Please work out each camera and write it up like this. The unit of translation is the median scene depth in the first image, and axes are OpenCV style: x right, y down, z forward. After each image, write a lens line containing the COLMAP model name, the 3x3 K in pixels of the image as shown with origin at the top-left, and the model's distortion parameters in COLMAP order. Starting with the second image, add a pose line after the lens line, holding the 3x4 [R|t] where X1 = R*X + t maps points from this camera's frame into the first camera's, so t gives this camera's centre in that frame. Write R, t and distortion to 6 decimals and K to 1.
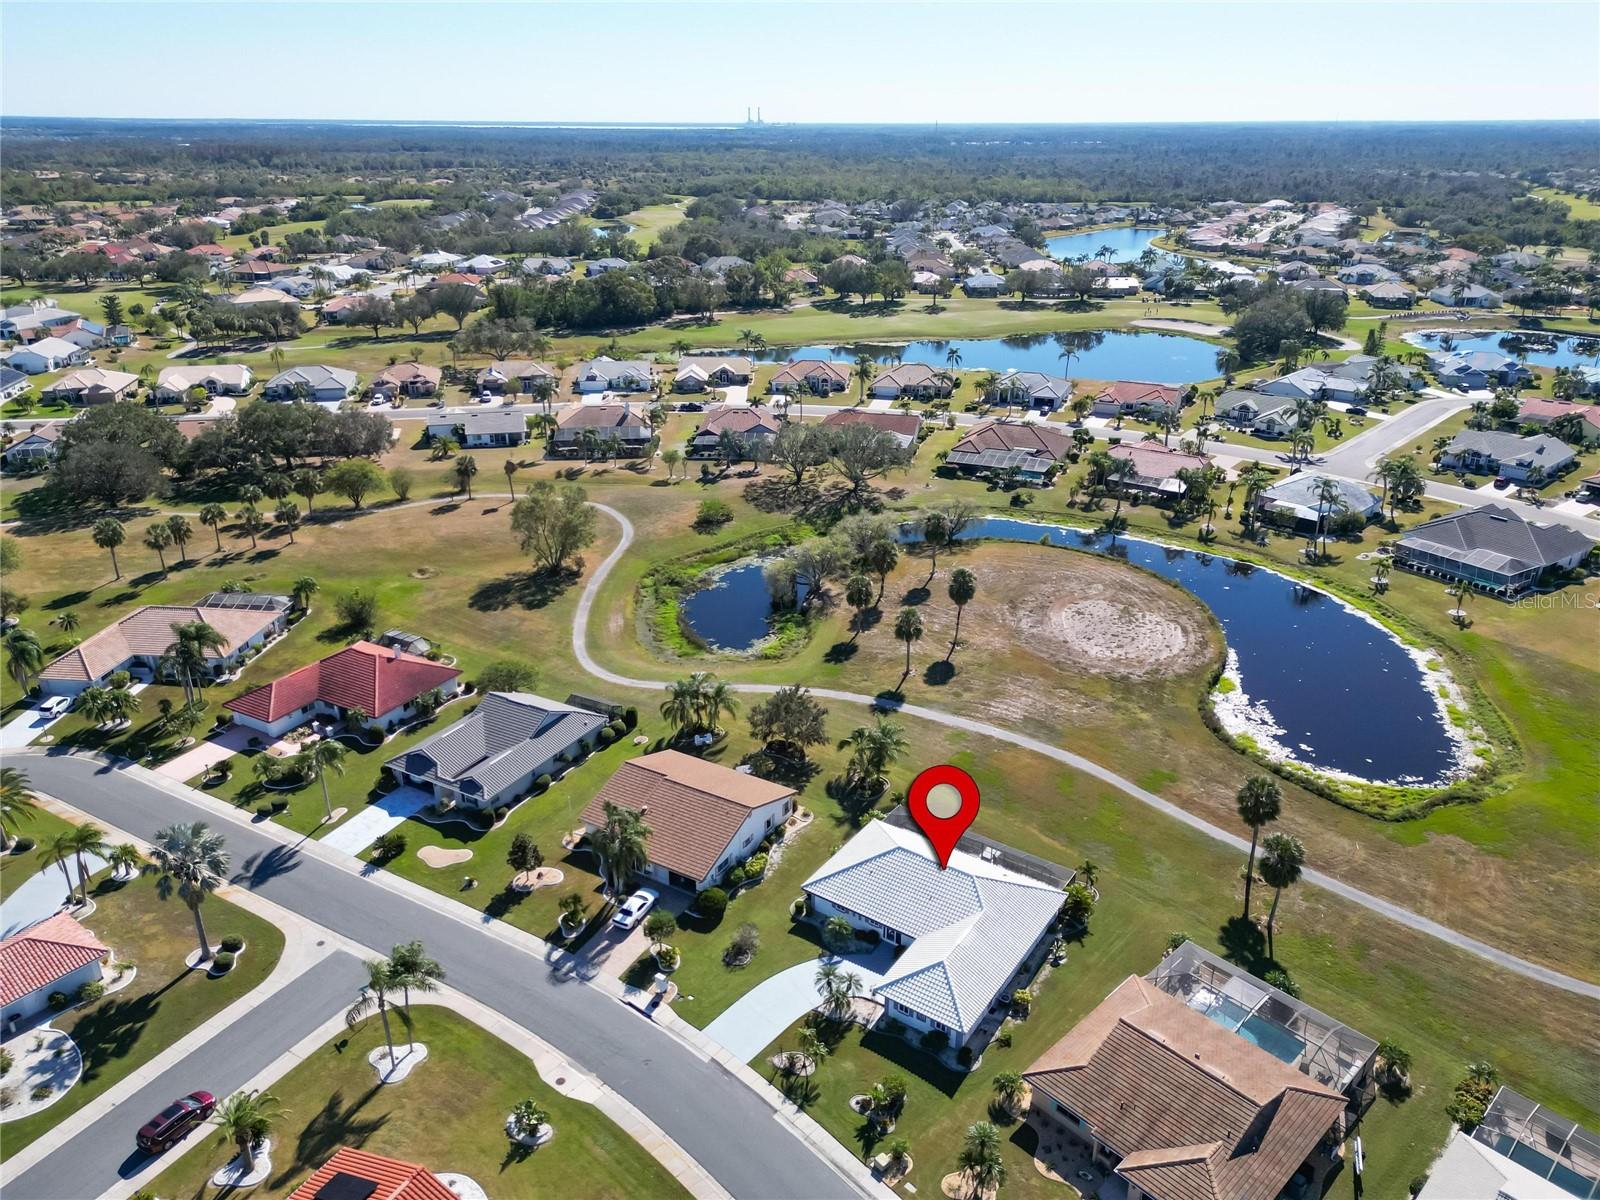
lens RADIAL K [[1116.2, 0, 800.7], [0, 1116.2, 609.3], [0, 0, 1]] dist [0.078768, -0.074786]
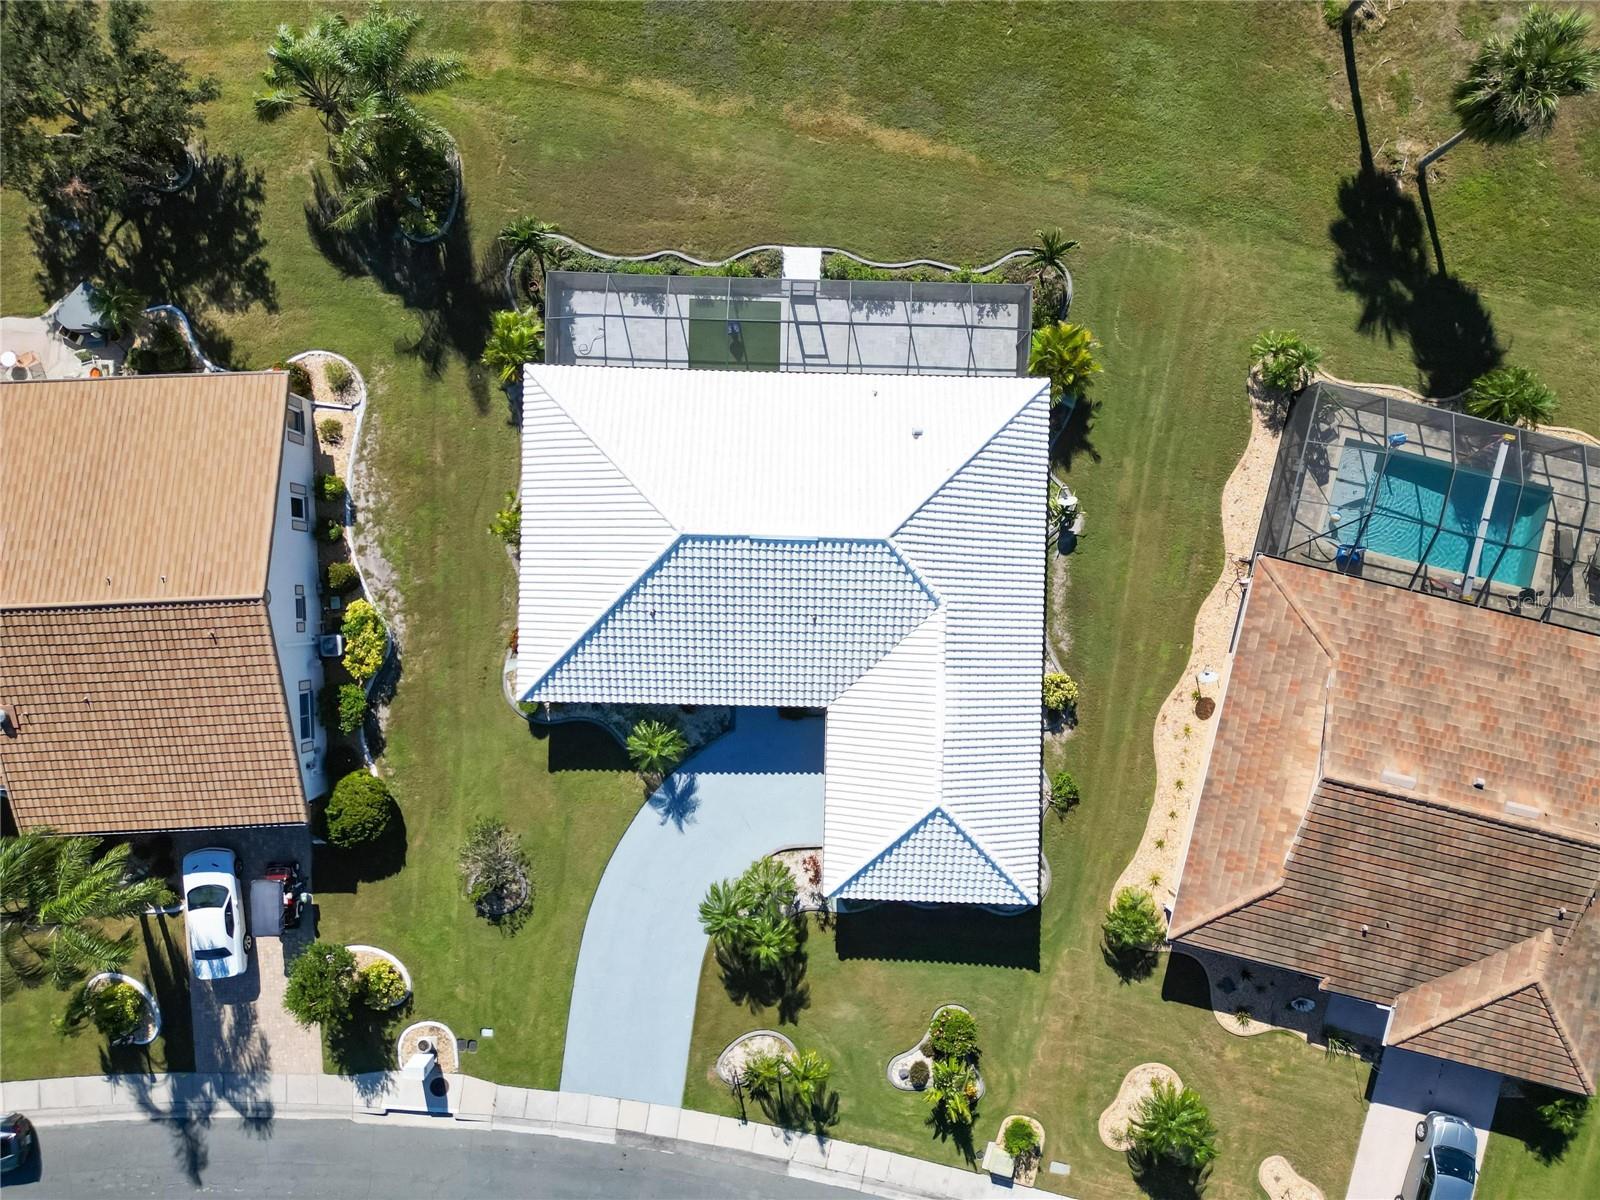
lens RADIAL K [[1116.2, 0, 800.0], [0, 1116.2, 600.7], [0, 0, 1]] dist [0.078768, -0.074786]
pose [[0.838257, -0.545236, 0.006515, 0.083149], [0.211916, 0.336766, 0.917431, -0.102681], [-0.502411, -0.767663, 0.397841, 0.622196]]
